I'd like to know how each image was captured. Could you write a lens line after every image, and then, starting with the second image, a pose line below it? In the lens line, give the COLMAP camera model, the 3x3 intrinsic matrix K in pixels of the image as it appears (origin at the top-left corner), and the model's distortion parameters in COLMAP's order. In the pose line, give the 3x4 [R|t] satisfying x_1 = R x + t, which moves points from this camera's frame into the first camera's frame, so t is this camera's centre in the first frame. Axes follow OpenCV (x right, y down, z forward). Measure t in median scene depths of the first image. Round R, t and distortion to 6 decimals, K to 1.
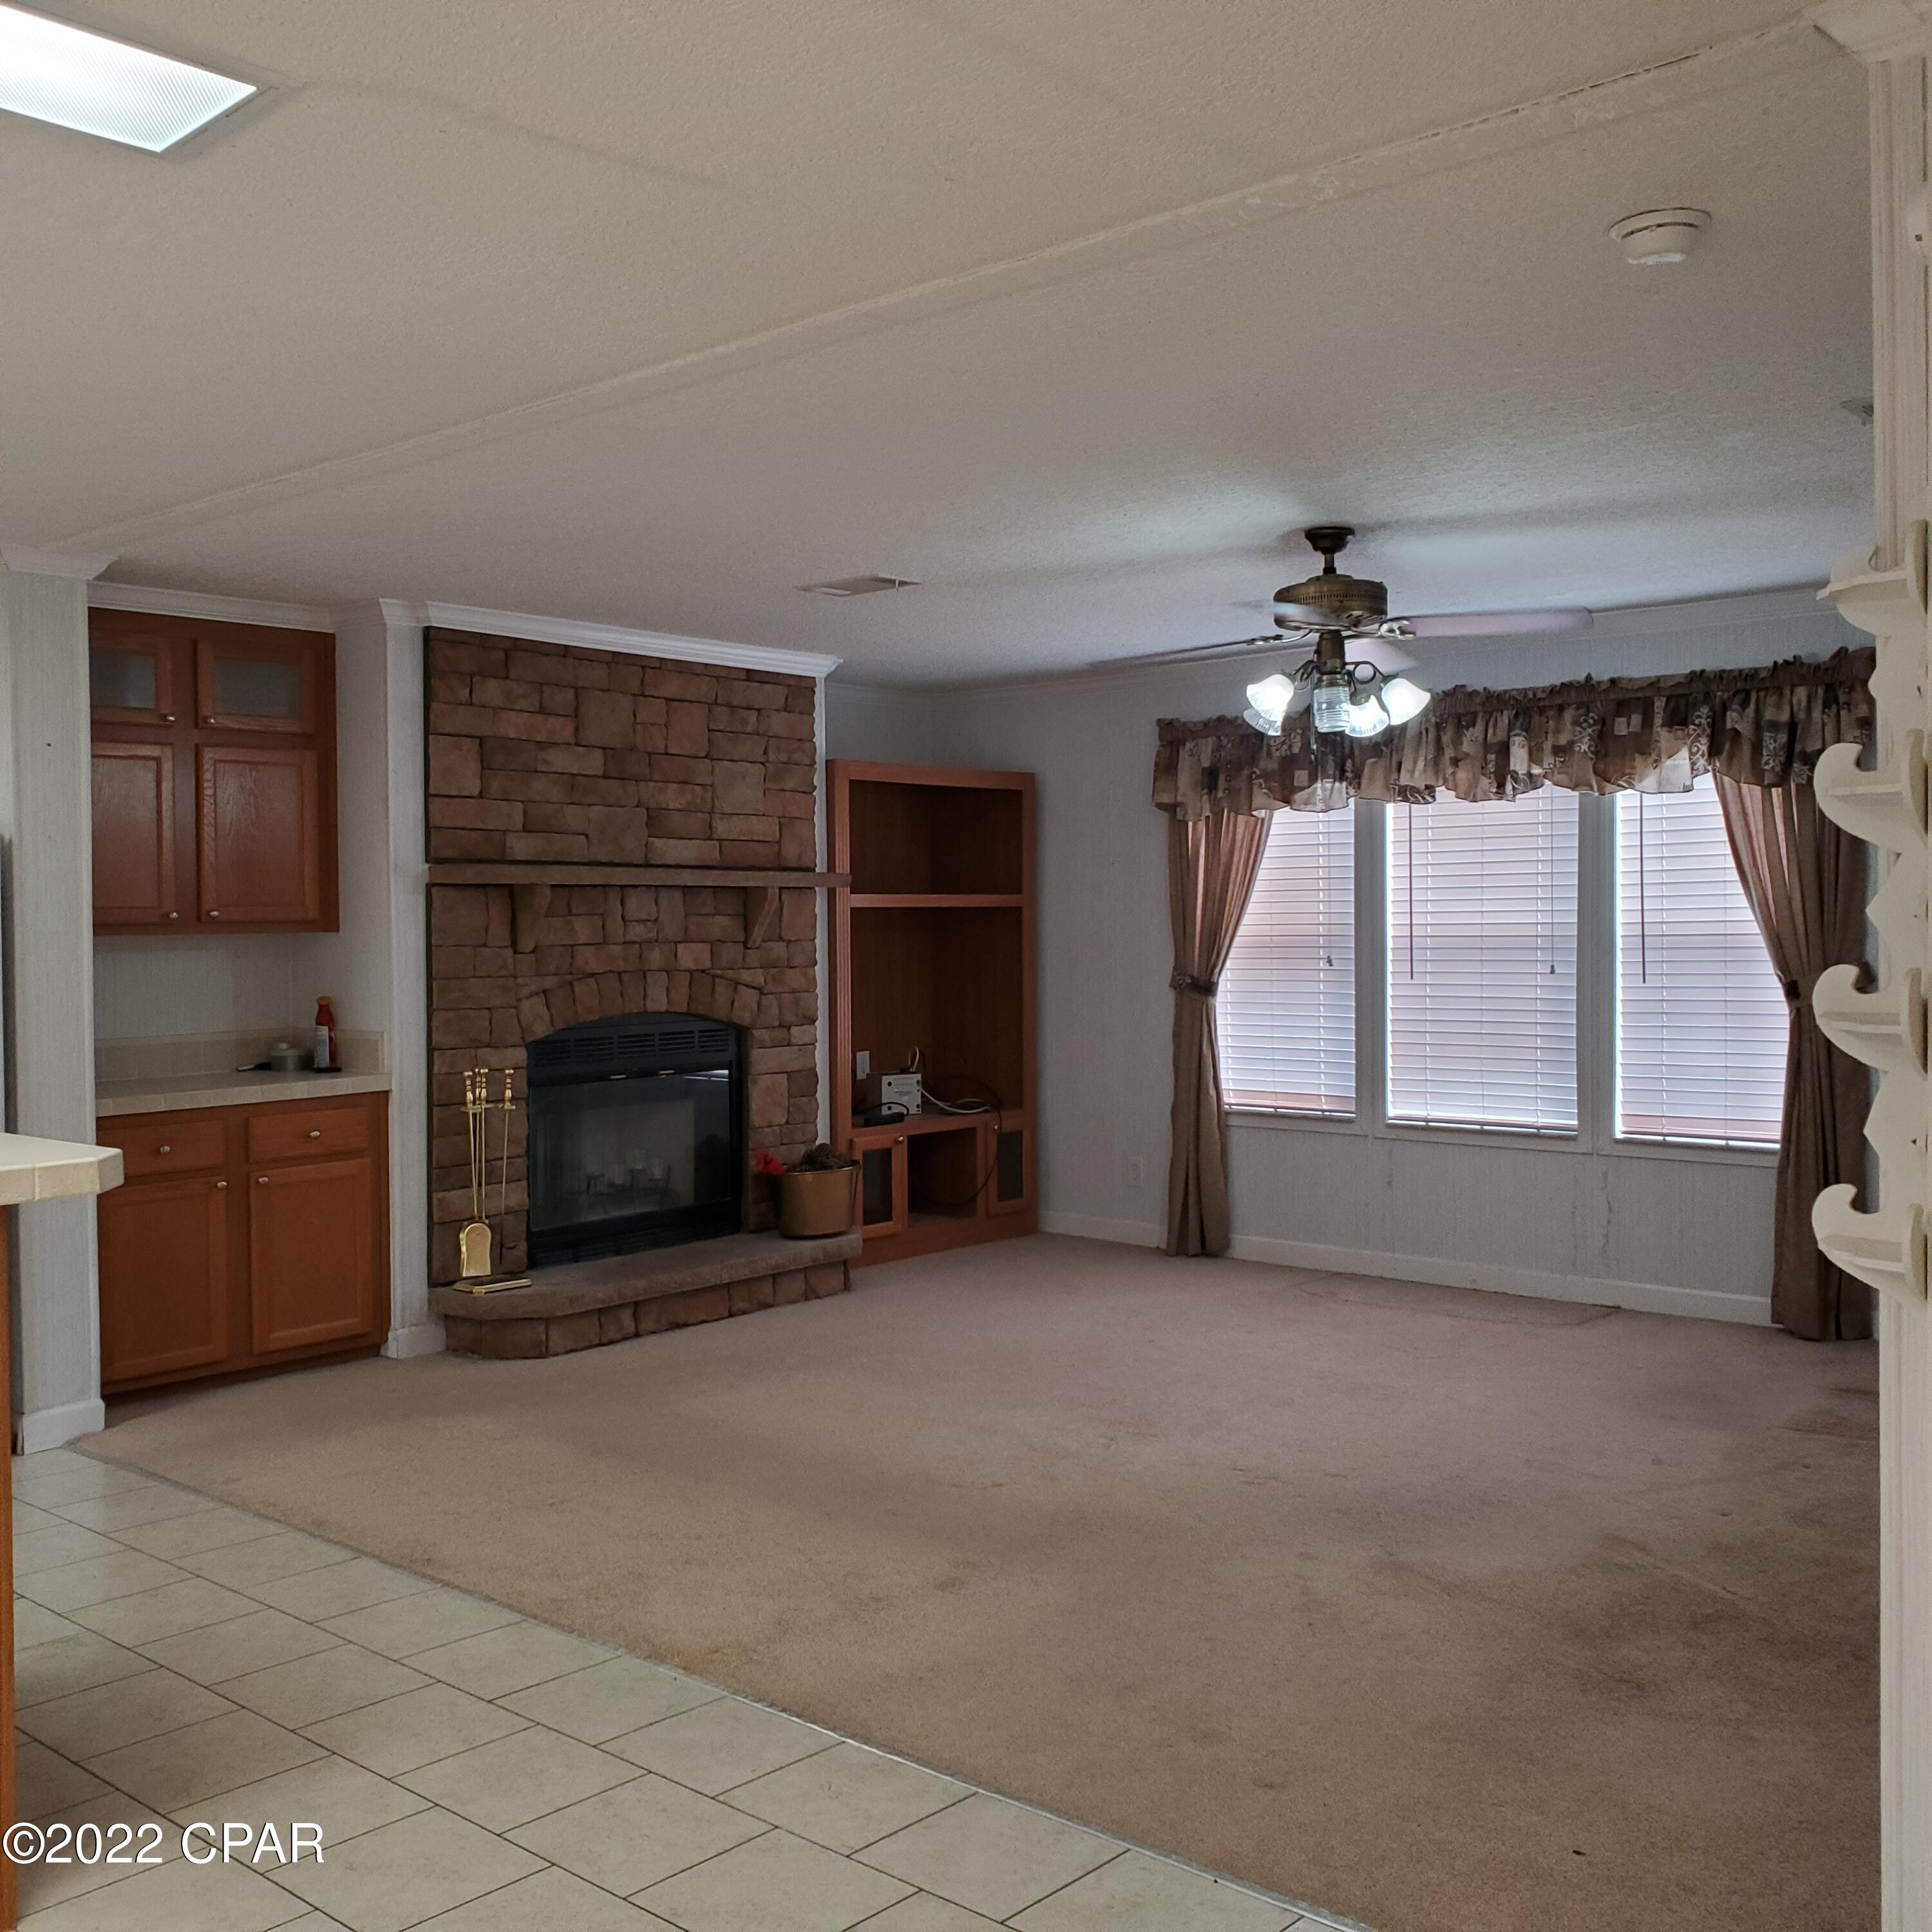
lens RADIAL K [[2029.1, 0, 908.0], [0, 2029.1, 964.0], [0, 0, 1]] dist [0.183144, -0.556749]
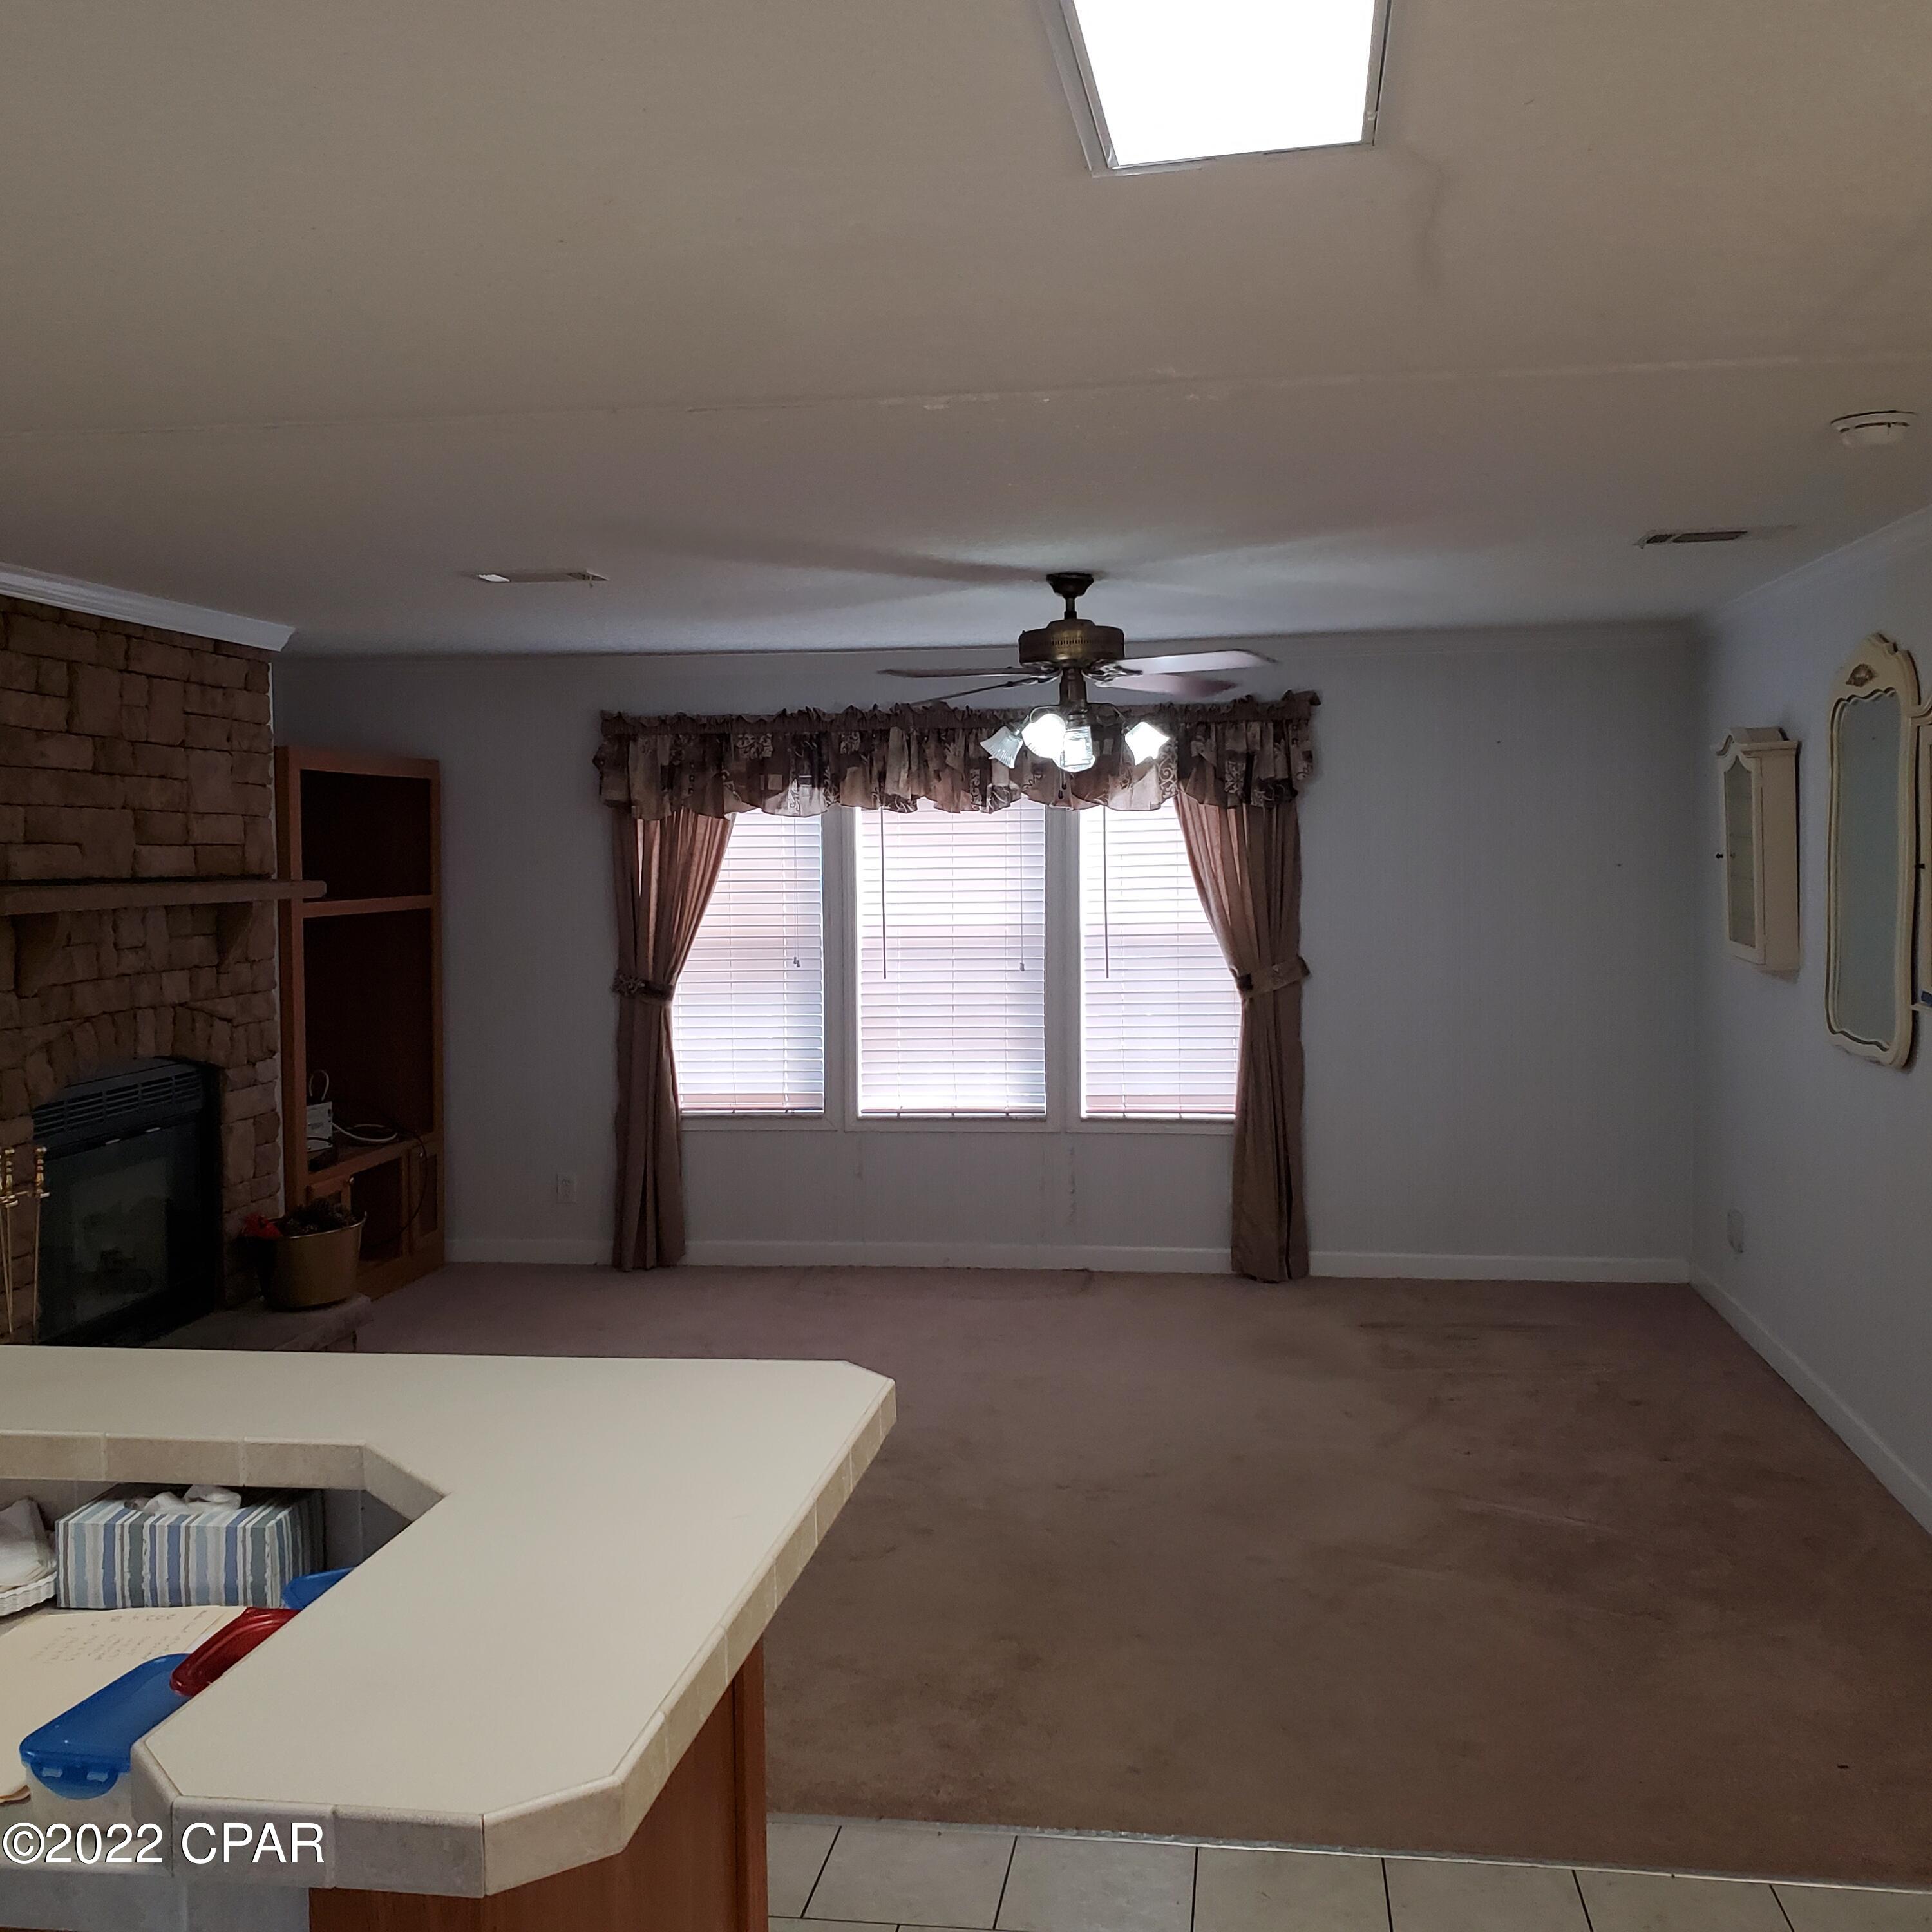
lens RADIAL K [[2049.0, 0, 969.0], [0, 2049.0, 929.6], [0, 0, 1]] dist [0.216522, -0.742342]
pose [[0.813867, -0.025700, 0.580482, -0.343176], [0.017063, 0.999648, 0.020334, -0.040012], [-0.580800, -0.006645, 0.814019, 0.130661]]
